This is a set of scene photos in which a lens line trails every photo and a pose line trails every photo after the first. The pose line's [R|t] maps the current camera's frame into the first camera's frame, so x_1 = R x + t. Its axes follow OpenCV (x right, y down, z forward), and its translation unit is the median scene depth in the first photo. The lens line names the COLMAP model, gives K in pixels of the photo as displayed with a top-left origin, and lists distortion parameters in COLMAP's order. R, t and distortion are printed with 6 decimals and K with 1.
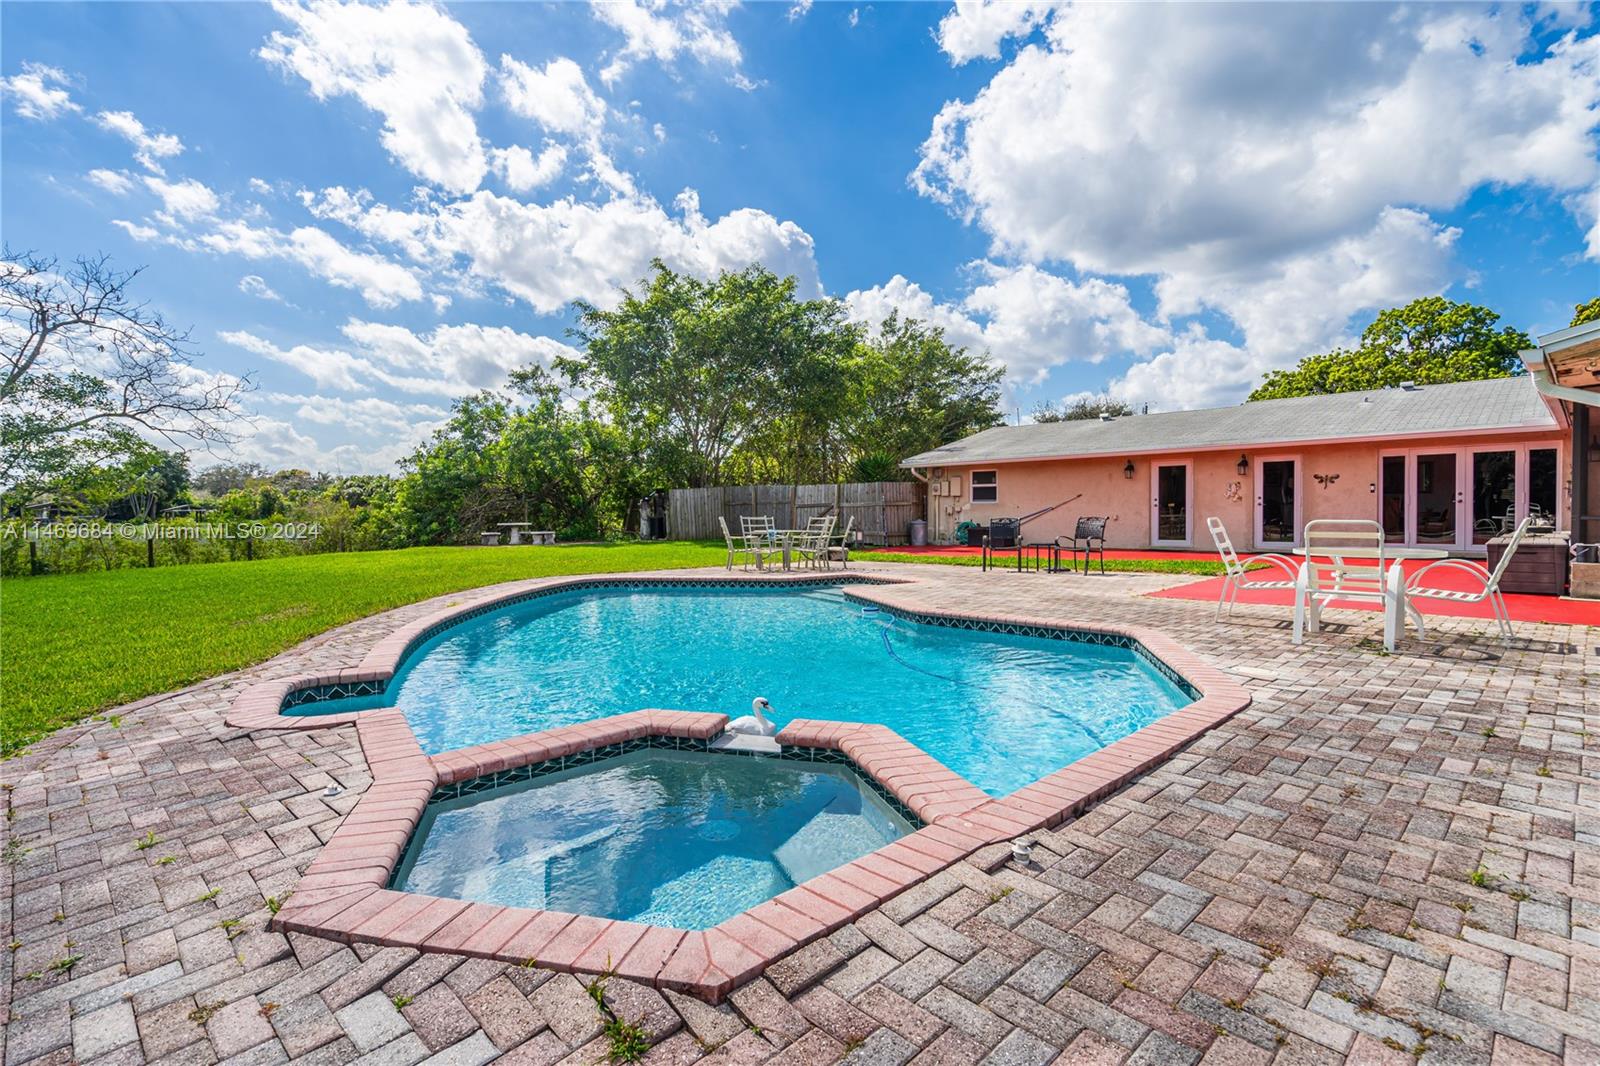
lens RADIAL K [[791.4, 0, 800.0], [0, 791.4, 533.0], [0, 0, 1]] dist [-0.046226, -0.000305]
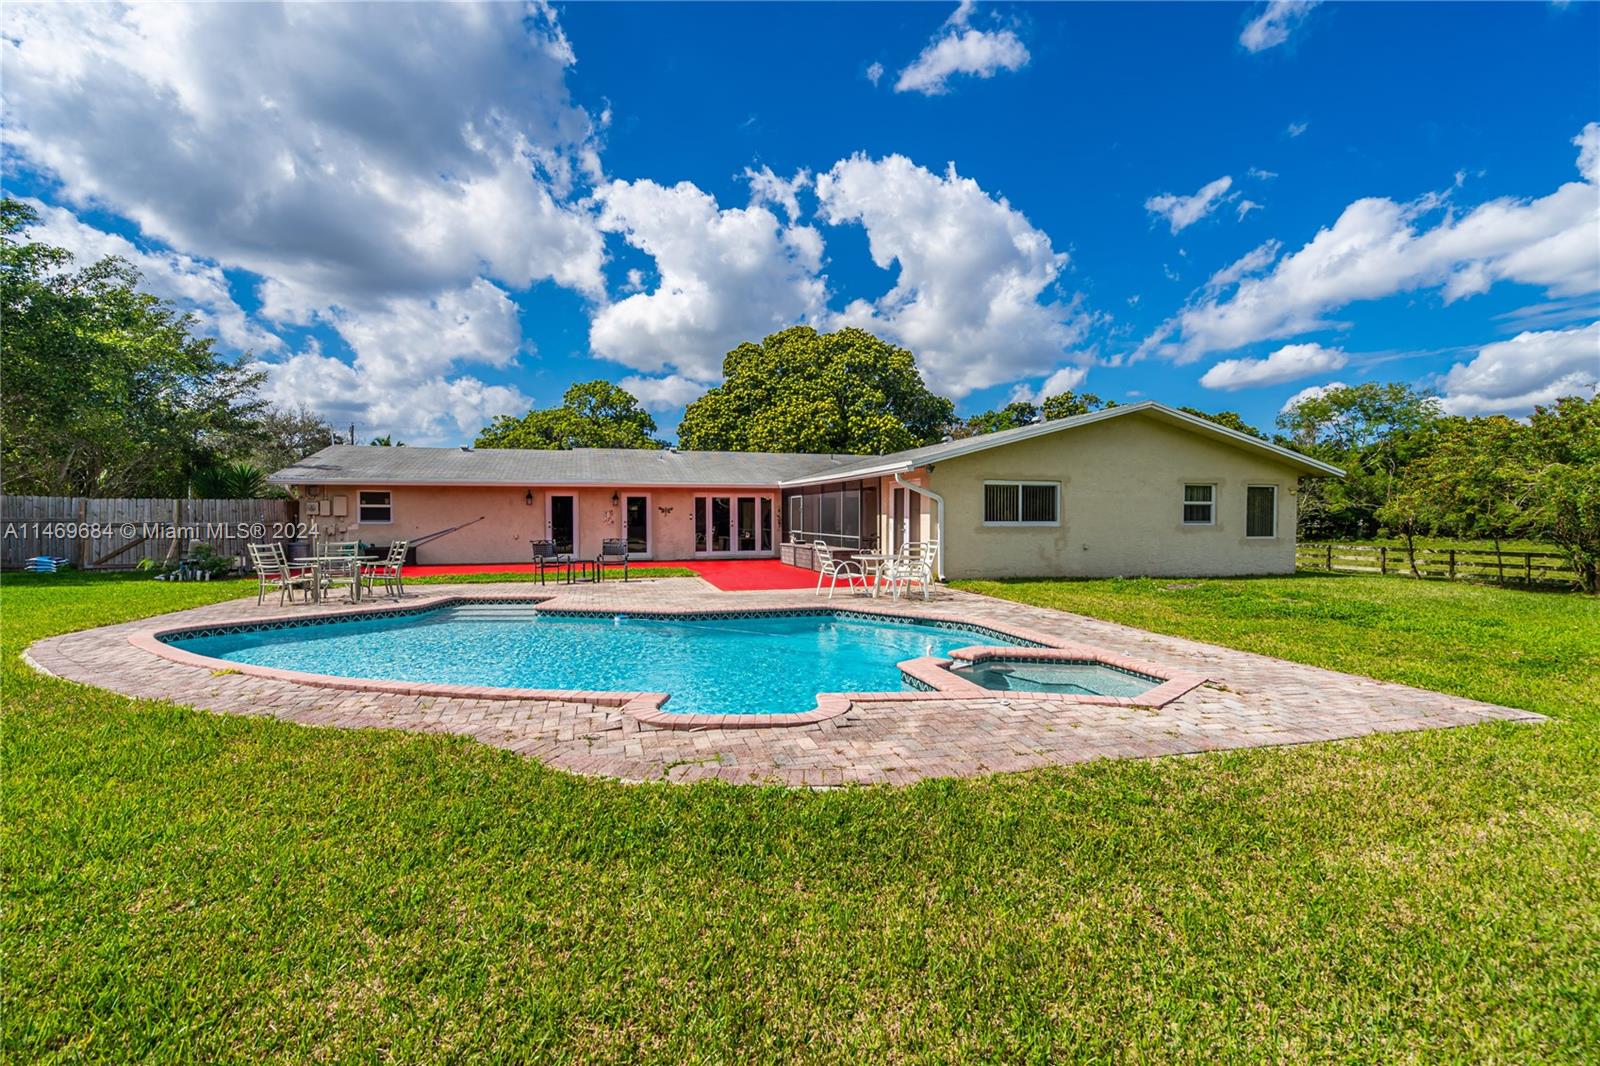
lens RADIAL K [[744.8, 0, 800.0], [0, 744.8, 533.0], [0, 0, 1]] dist [0.000261, 0.000180]
pose [[0.441175, -0.009744, 0.897368, -0.377558], [0.020582, 0.999788, 0.000737, -0.014539], [-0.897185, 0.018145, 0.441282, 0.080800]]
